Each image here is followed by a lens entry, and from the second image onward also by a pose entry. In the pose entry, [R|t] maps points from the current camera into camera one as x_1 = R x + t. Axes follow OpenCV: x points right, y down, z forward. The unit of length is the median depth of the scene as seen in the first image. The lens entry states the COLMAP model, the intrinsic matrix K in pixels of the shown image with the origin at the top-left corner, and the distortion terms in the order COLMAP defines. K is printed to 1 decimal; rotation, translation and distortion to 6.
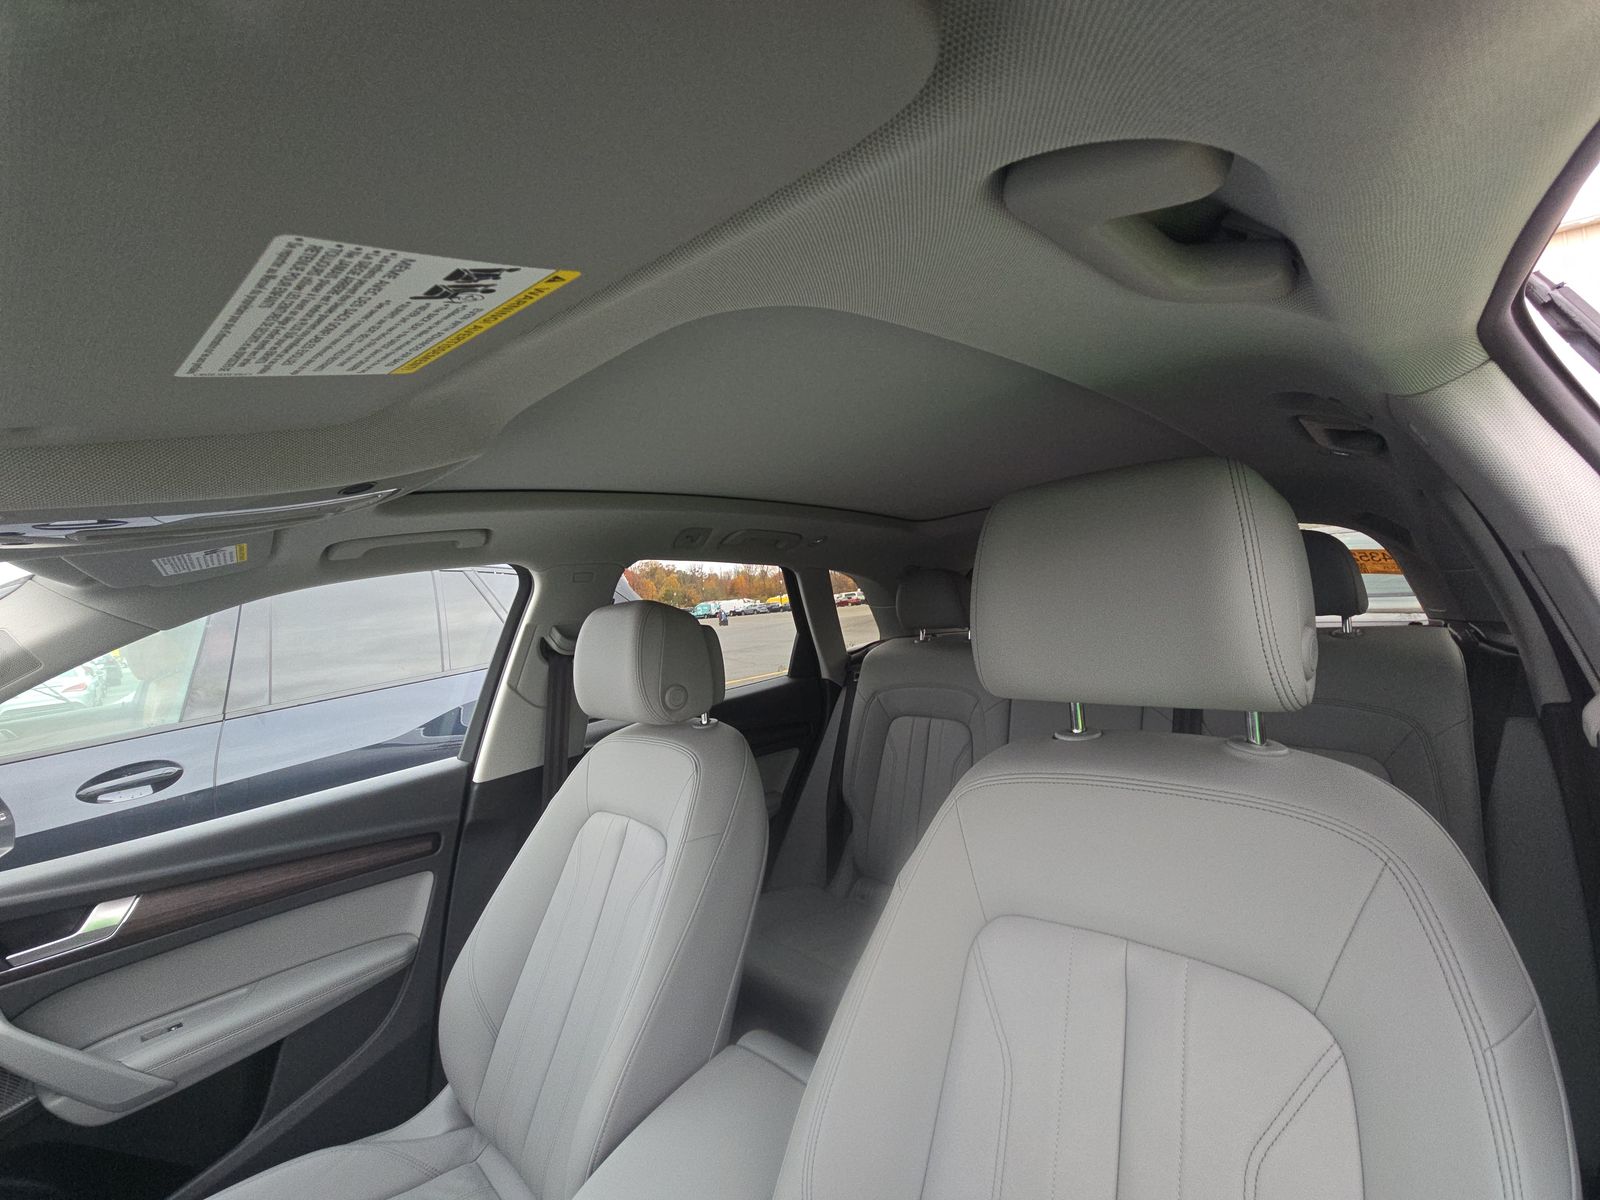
lens RADIAL K [[628.0, 0, 802.0], [0, 628.0, 596.7], [0, 0, 1]] dist [0.007983, -0.013937]
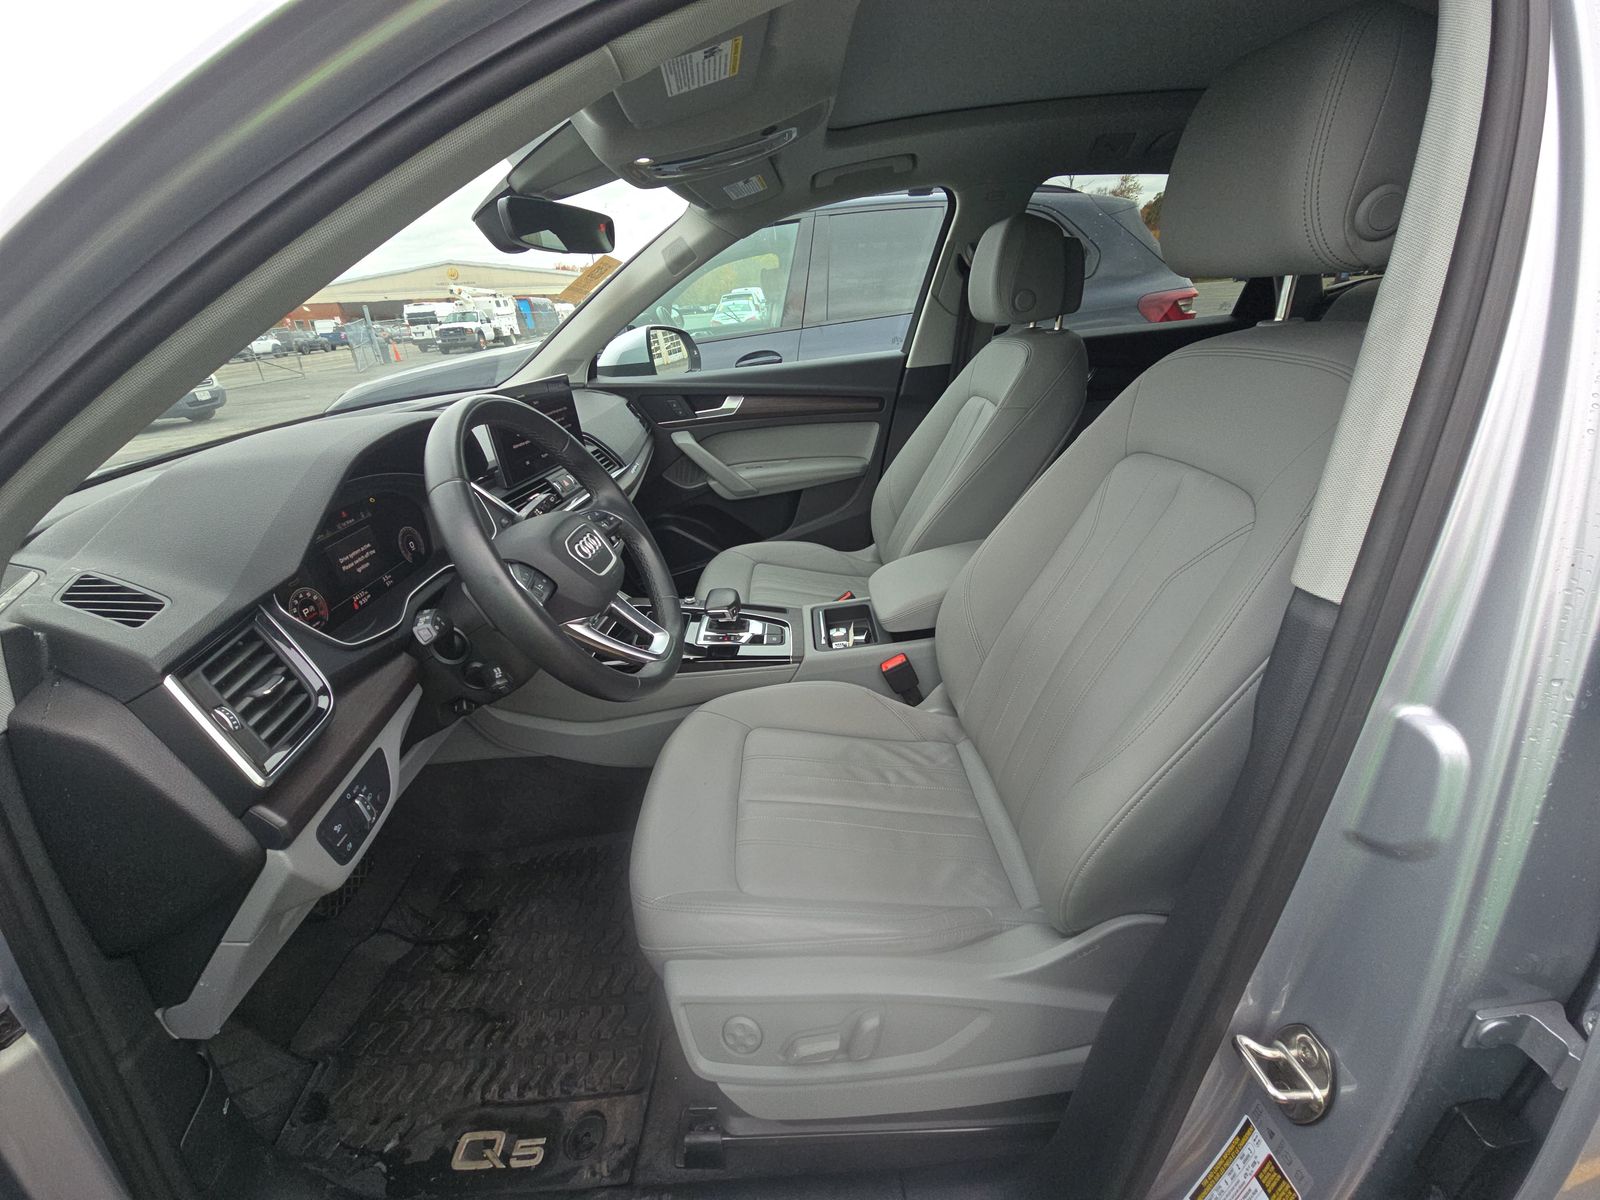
lens RADIAL K [[628.0, 0, 802.0], [0, 628.0, 596.7], [0, 0, 1]] dist [0.007983, -0.013937]
pose [[0.707222, 0.334355, -0.622932, 0.471357], [0.014897, 0.873859, 0.485951, 0.063202], [0.706835, -0.352955, 0.613031, -0.292148]]
